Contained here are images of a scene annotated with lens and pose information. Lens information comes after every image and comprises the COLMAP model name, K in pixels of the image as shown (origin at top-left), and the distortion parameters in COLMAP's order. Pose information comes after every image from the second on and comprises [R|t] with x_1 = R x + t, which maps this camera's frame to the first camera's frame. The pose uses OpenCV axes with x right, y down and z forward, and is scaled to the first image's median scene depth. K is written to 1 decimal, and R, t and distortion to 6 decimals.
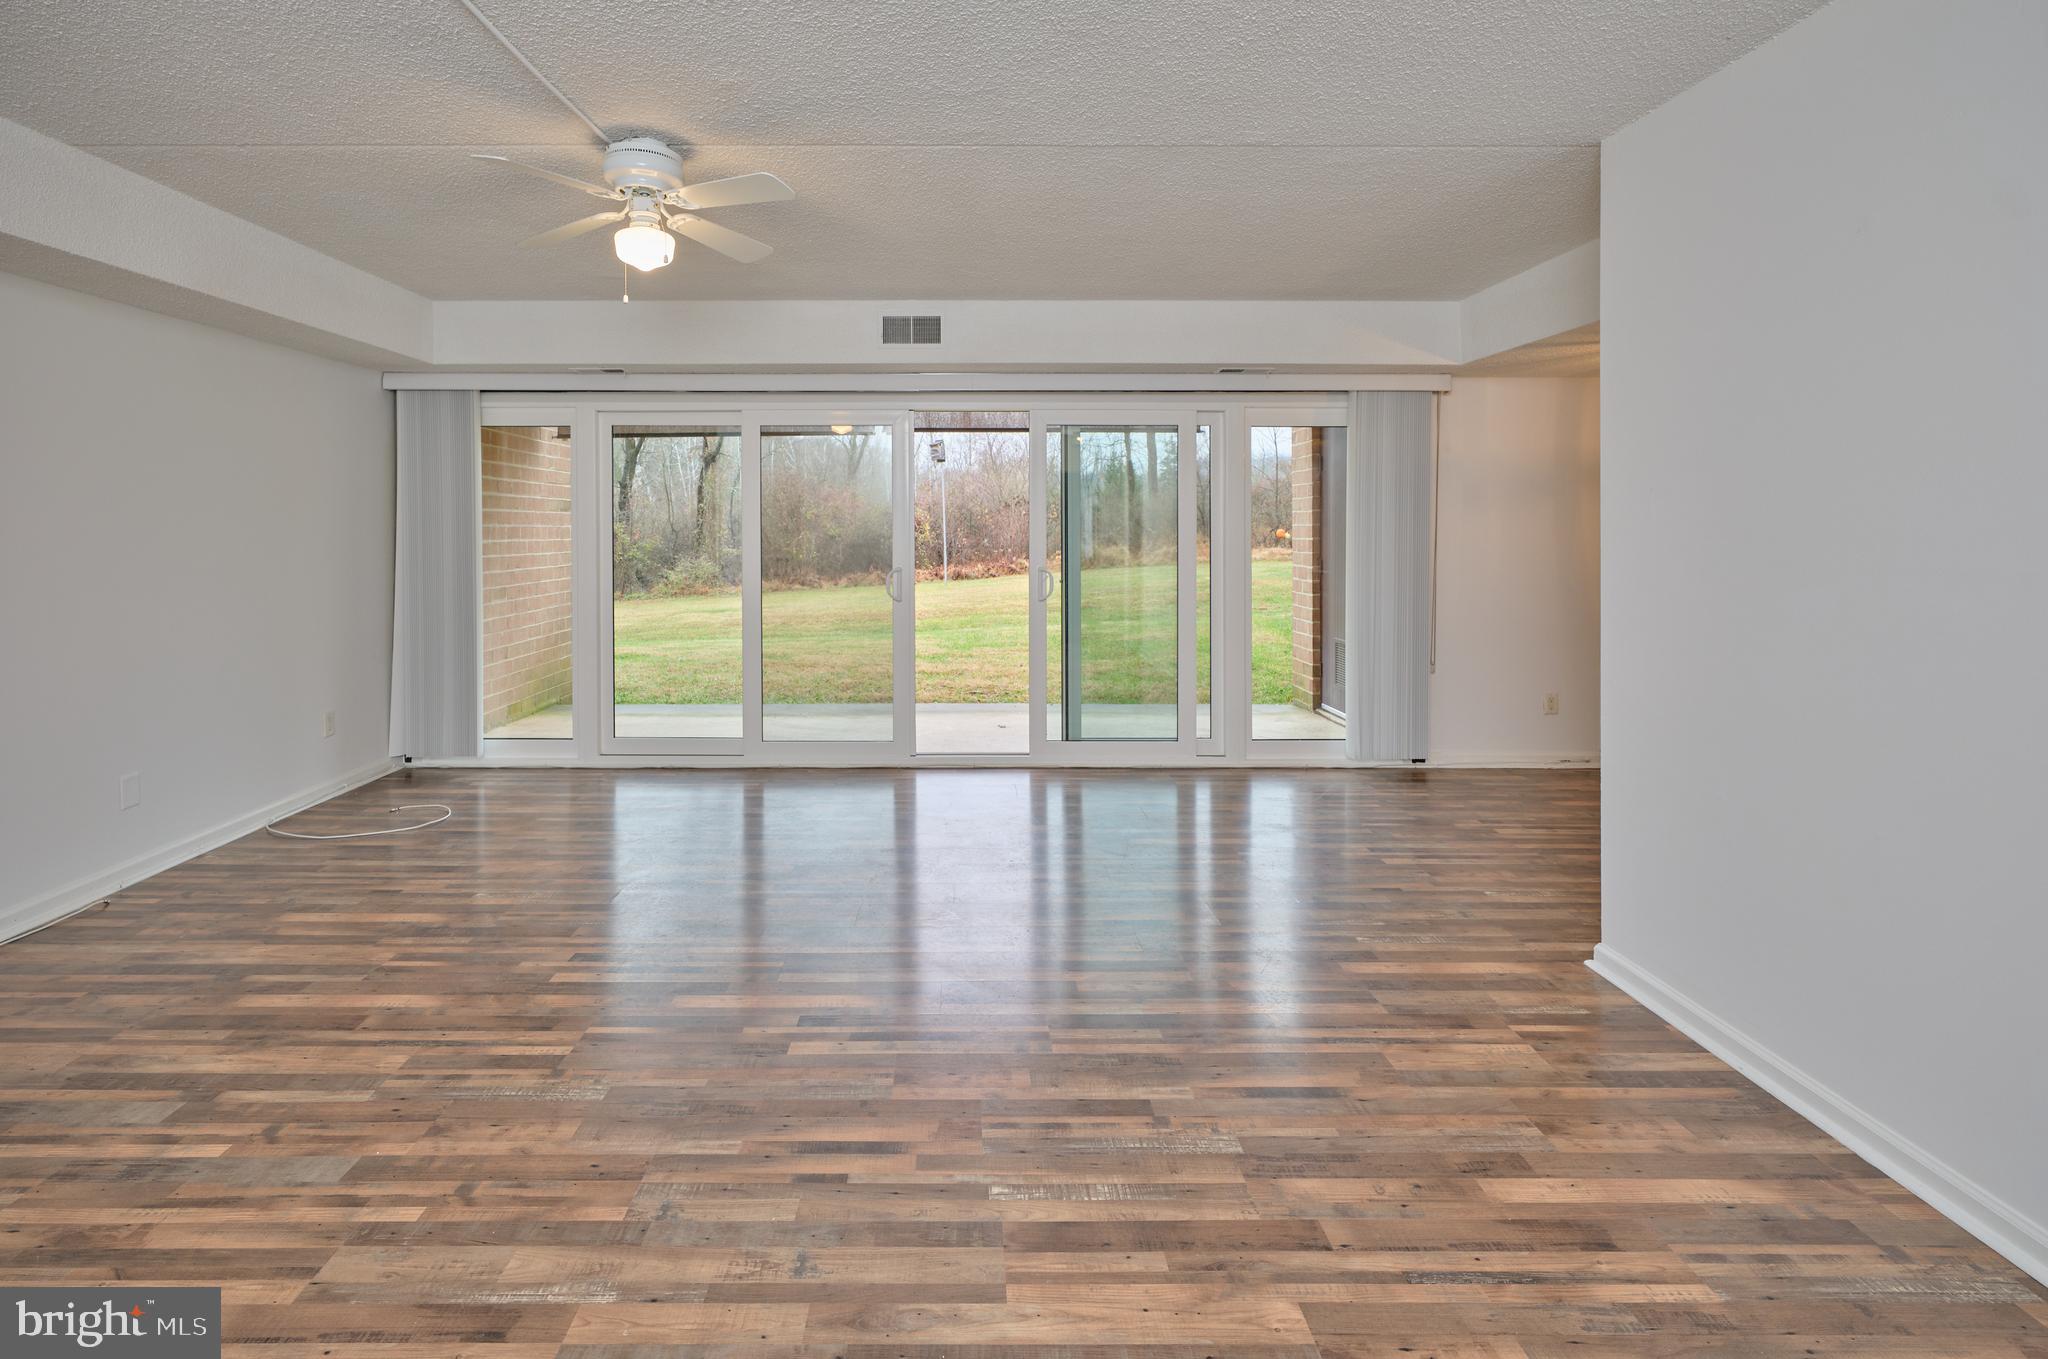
lens RADIAL K [[956.7, 0, 1019.5], [0, 956.7, 534.7], [0, 0, 1]] dist [0.001293, 0.000514]
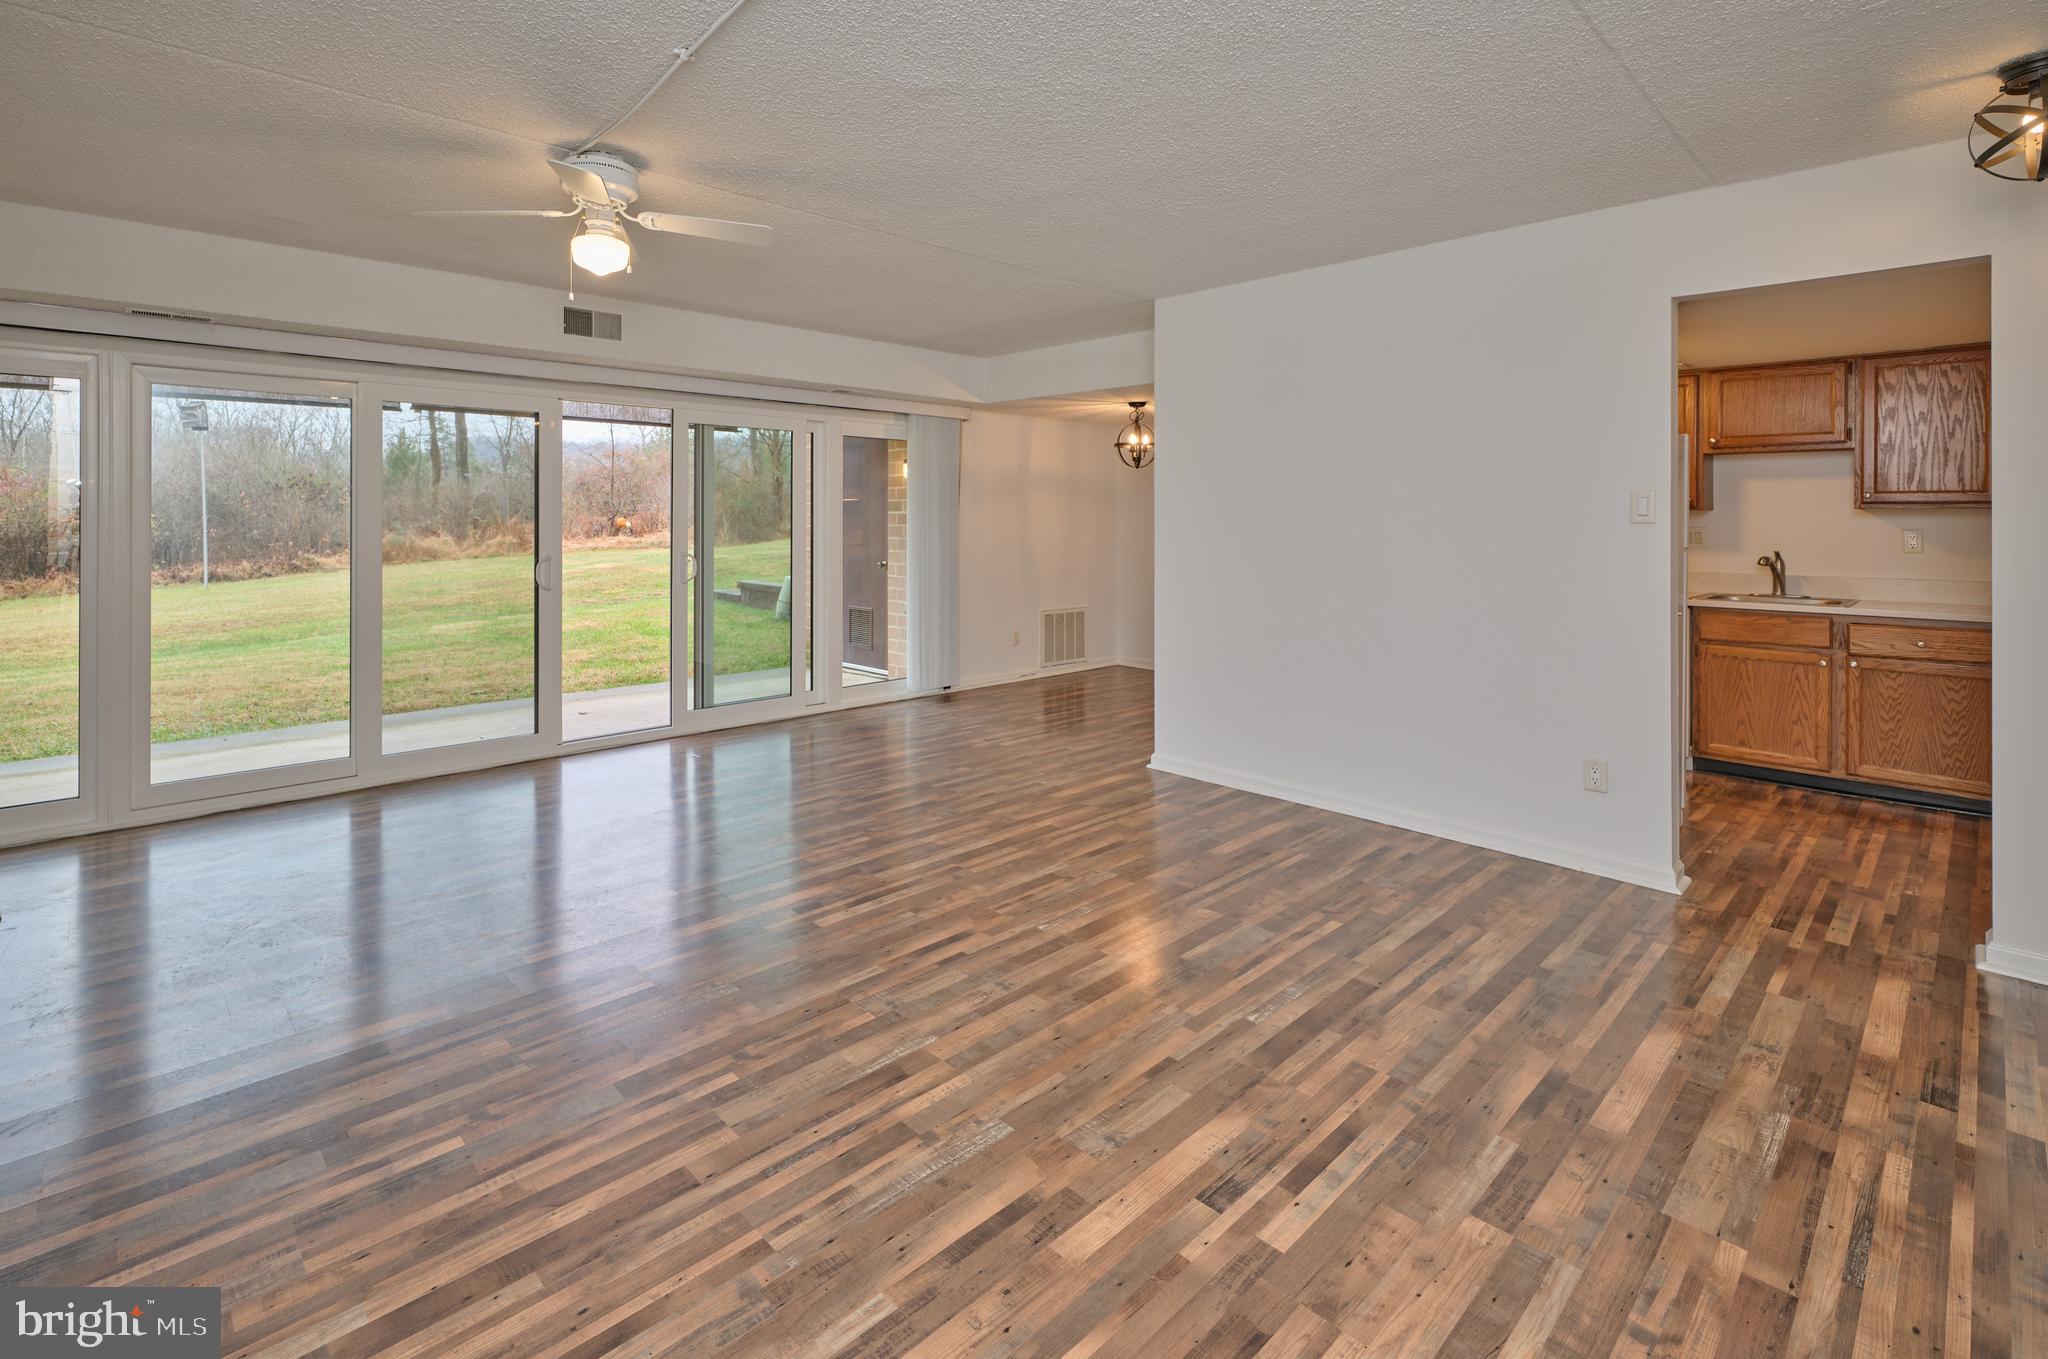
lens RADIAL K [[956.7, 0, 1019.5], [0, 956.7, 534.7], [0, 0, 1]] dist [0.001293, 0.000514]
pose [[0.710580, -0.009572, 0.703551, -0.470217], [0.001381, 0.999924, 0.012210, 0.000007], [-0.703615, -0.007705, 0.710540, -0.047858]]
